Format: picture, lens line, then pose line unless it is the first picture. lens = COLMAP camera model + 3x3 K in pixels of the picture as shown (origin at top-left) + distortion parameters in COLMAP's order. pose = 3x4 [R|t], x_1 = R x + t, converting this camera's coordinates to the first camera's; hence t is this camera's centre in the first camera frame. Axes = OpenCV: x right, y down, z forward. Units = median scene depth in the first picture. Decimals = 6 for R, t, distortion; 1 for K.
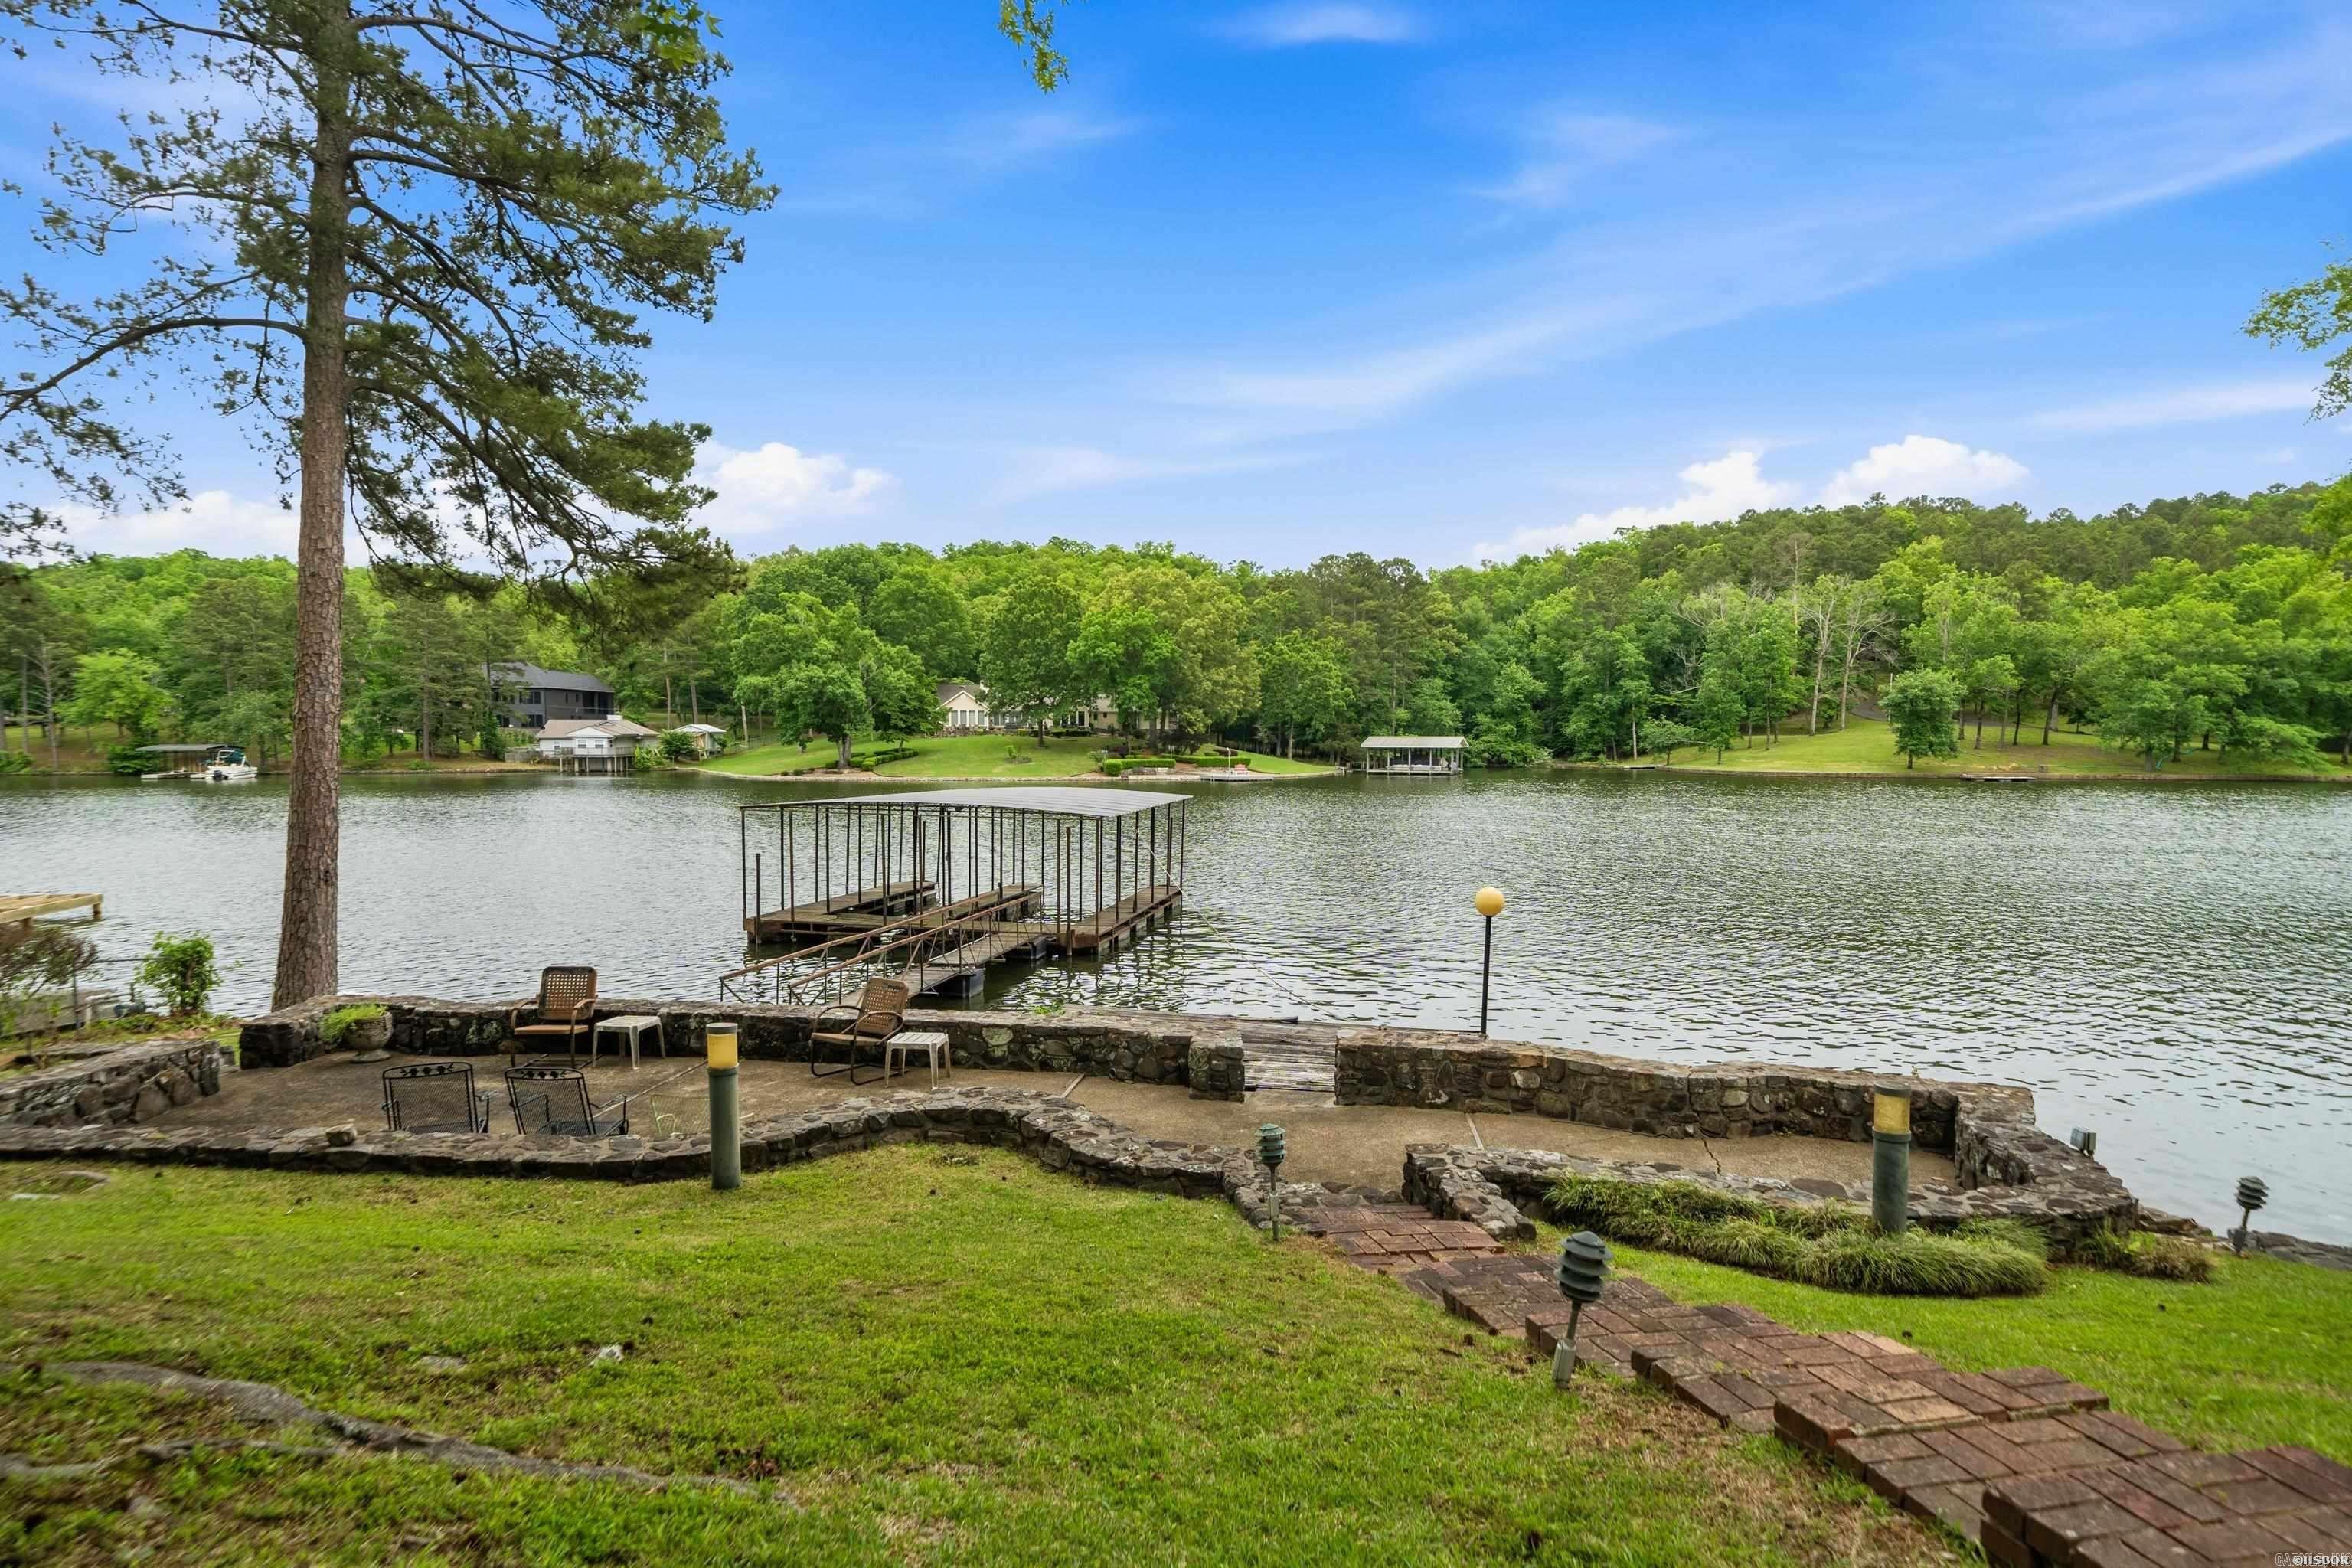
lens RADIAL K [[1262.1, 0, 1200.6], [0, 1262.1, 853.8], [0, 0, 1]] dist [-0.000595, -0.001252]
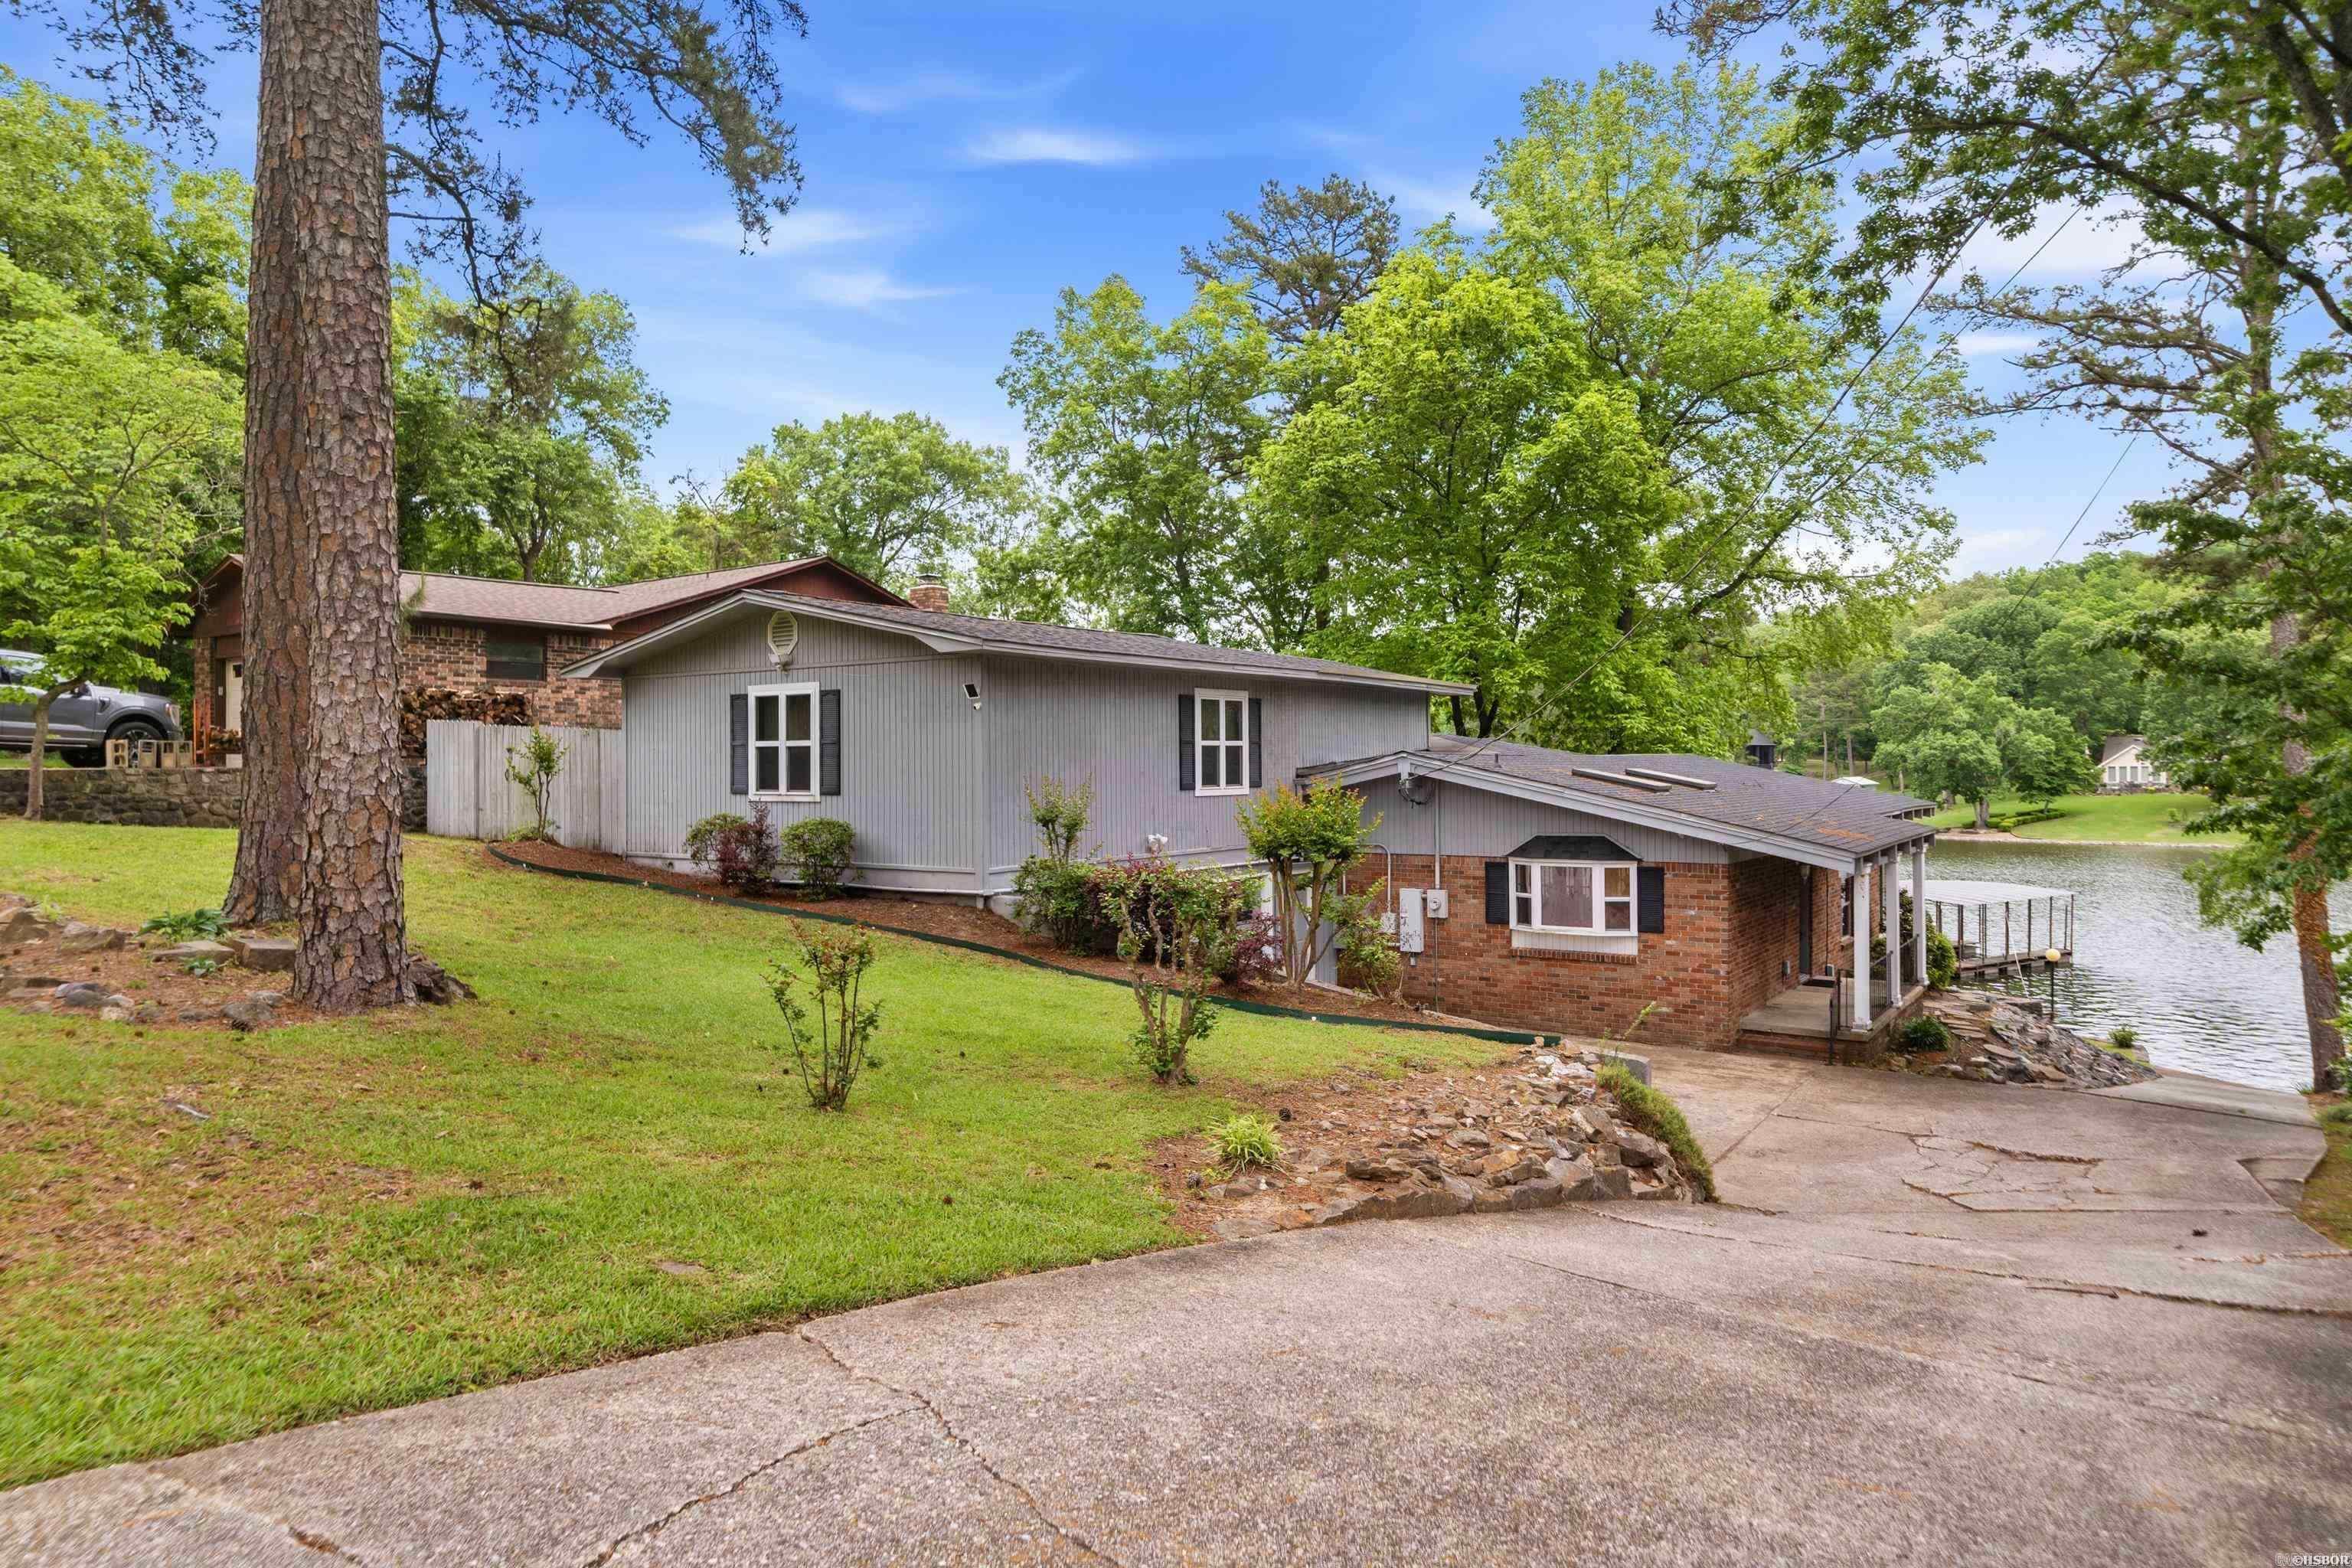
lens RADIAL K [[1461.9, 0, 1222.8], [0, 1461.9, 774.5], [0, 0, 1]] dist [-0.000676, 0.006217]
pose [[0.694868, -0.000370, -0.719137, 0.139948], [-0.059085, 0.996590, -0.057603, -0.006079], [0.716706, 0.082517, 0.692477, -0.262743]]
